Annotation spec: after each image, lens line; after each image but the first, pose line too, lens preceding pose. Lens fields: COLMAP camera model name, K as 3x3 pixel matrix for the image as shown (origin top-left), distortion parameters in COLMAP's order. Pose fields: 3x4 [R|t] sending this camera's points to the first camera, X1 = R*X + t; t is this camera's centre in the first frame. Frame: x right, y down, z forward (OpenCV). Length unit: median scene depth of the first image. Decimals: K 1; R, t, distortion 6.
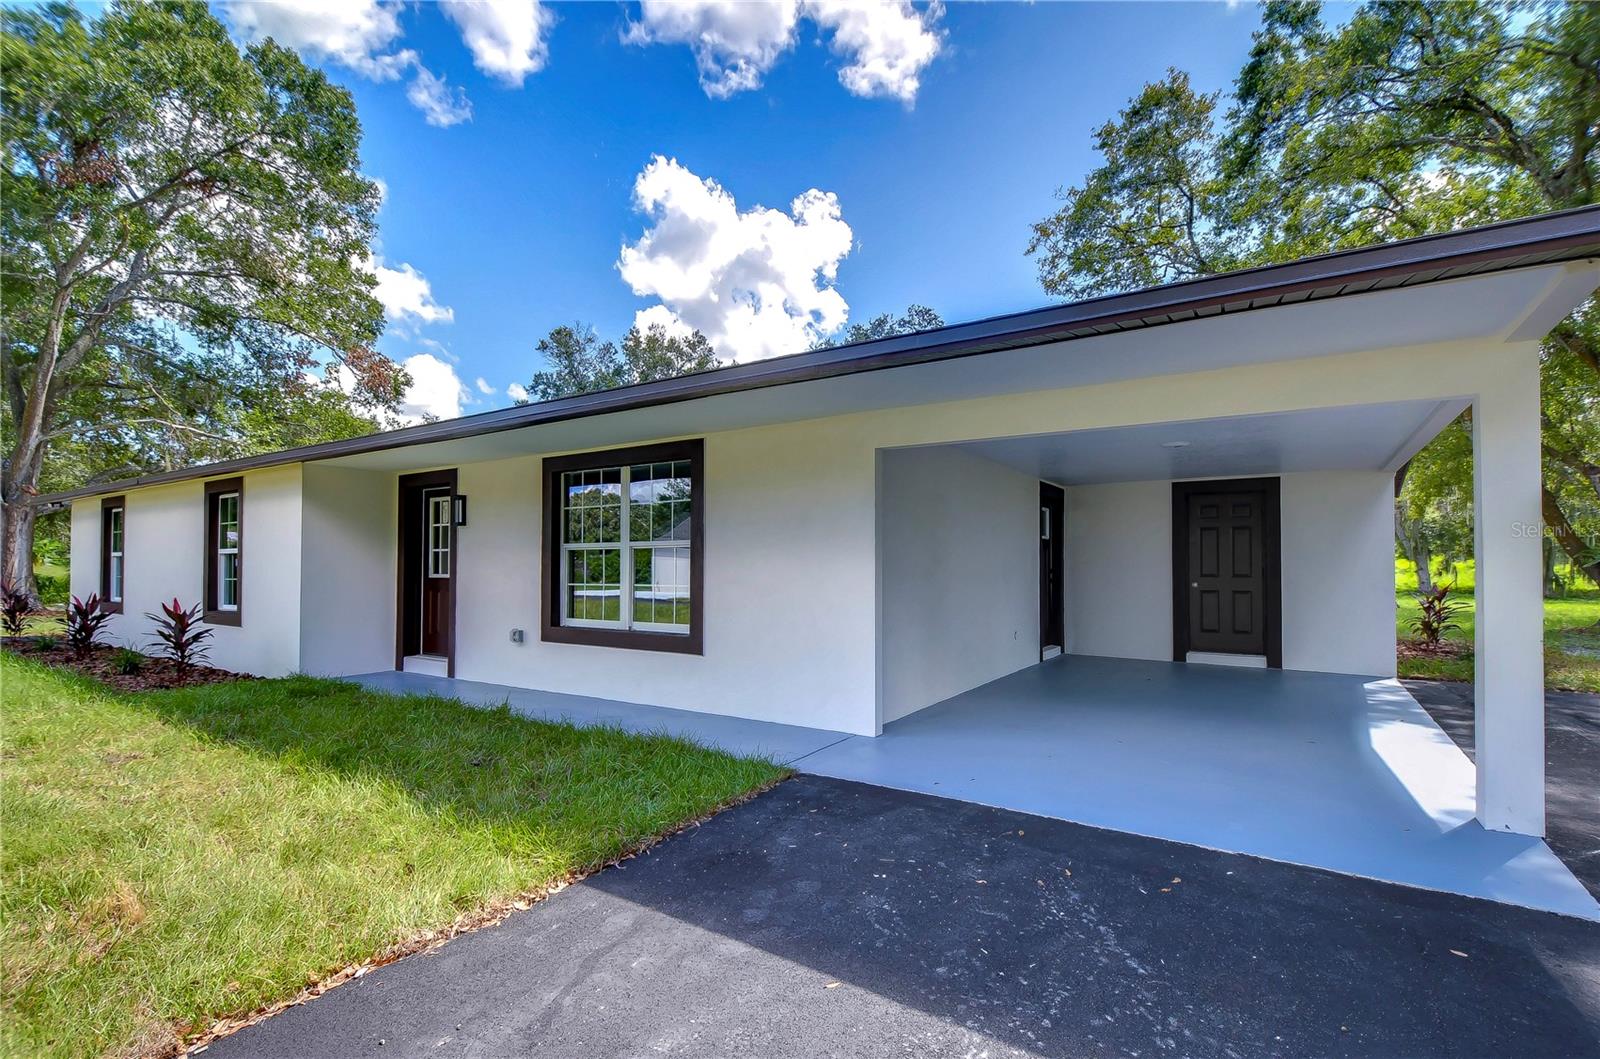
lens RADIAL K [[736.6, 0, 801.8], [0, 736.6, 560.3], [0, 0, 1]] dist [-0.001901, -0.000392]
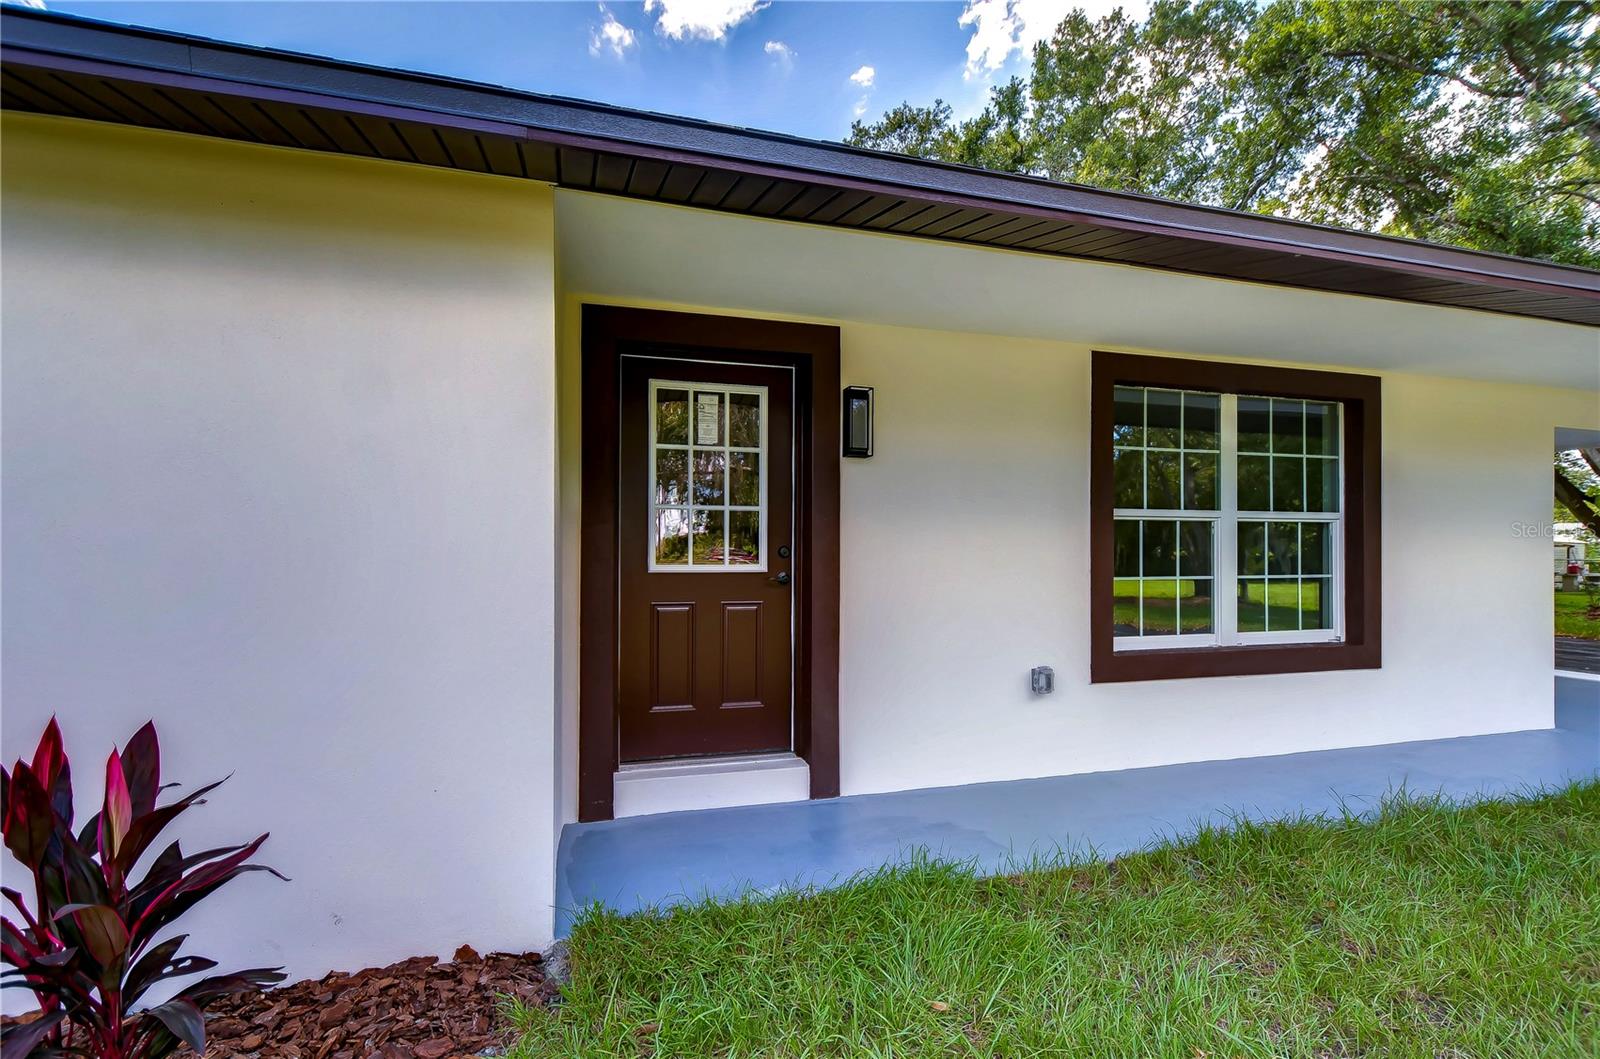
lens RADIAL K [[736.6, 0, 801.8], [0, 736.6, 560.3], [0, 0, 1]] dist [-0.001901, -0.000392]
pose [[0.663012, -0.000410, 0.748609, -0.909447], [-0.008736, 0.999928, 0.008285, 0.015335], [-0.748558, -0.012032, 0.662960, 0.797341]]
